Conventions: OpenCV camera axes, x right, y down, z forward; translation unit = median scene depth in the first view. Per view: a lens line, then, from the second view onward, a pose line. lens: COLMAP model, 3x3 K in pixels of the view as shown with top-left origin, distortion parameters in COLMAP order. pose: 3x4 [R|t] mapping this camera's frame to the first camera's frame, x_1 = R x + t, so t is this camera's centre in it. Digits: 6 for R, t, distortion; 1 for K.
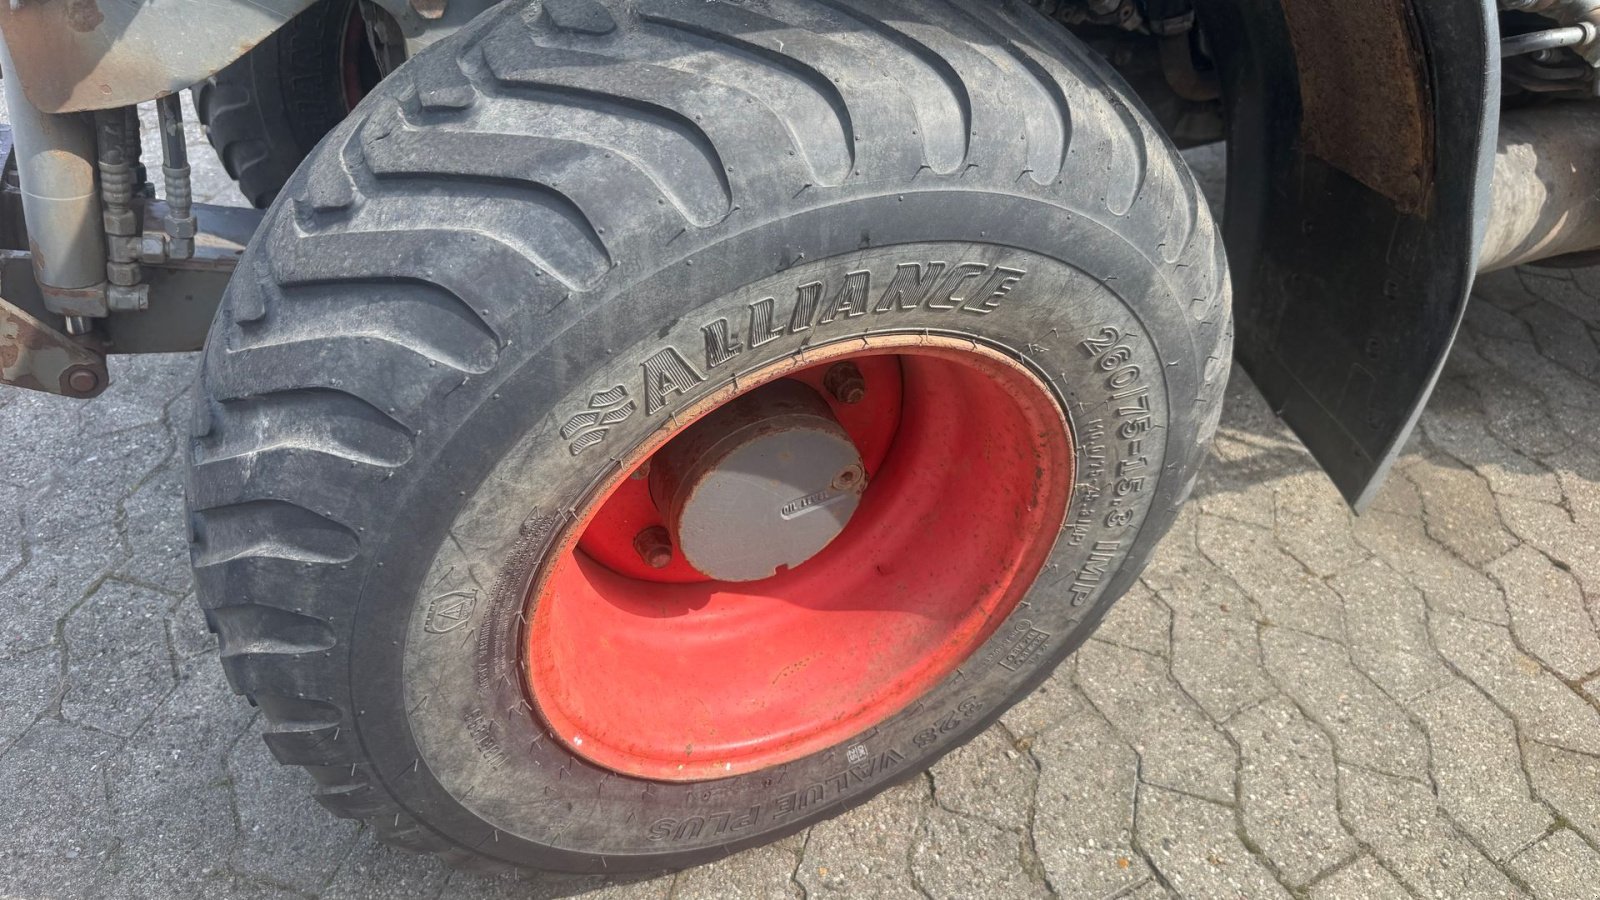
lens RADIAL K [[1119.5, 0, 803.8], [0, 1119.5, 449.4], [0, 0, 1]] dist [0.063738, -0.089672]
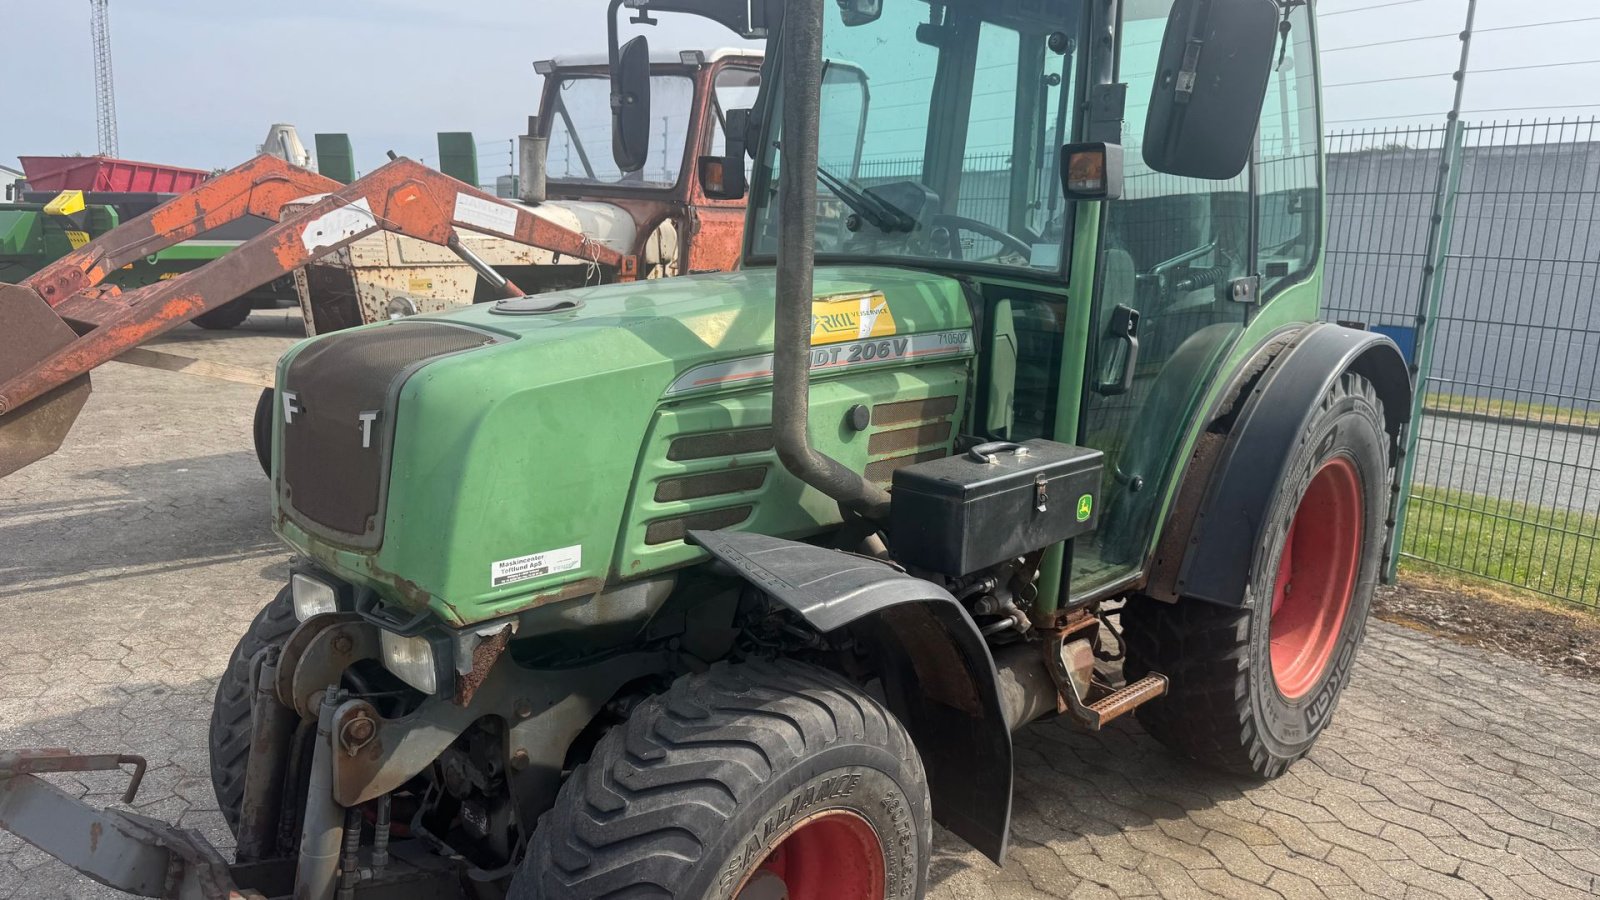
lens RADIAL K [[1119.5, 0, 803.8], [0, 1119.5, 449.4], [0, 0, 1]] dist [0.063738, -0.089672]
pose [[0.911191, -0.102324, 0.399076, -0.864492], [0.271607, 0.877549, -0.395143, 0.164136], [-0.309776, 0.468442, 0.827406, -1.394900]]
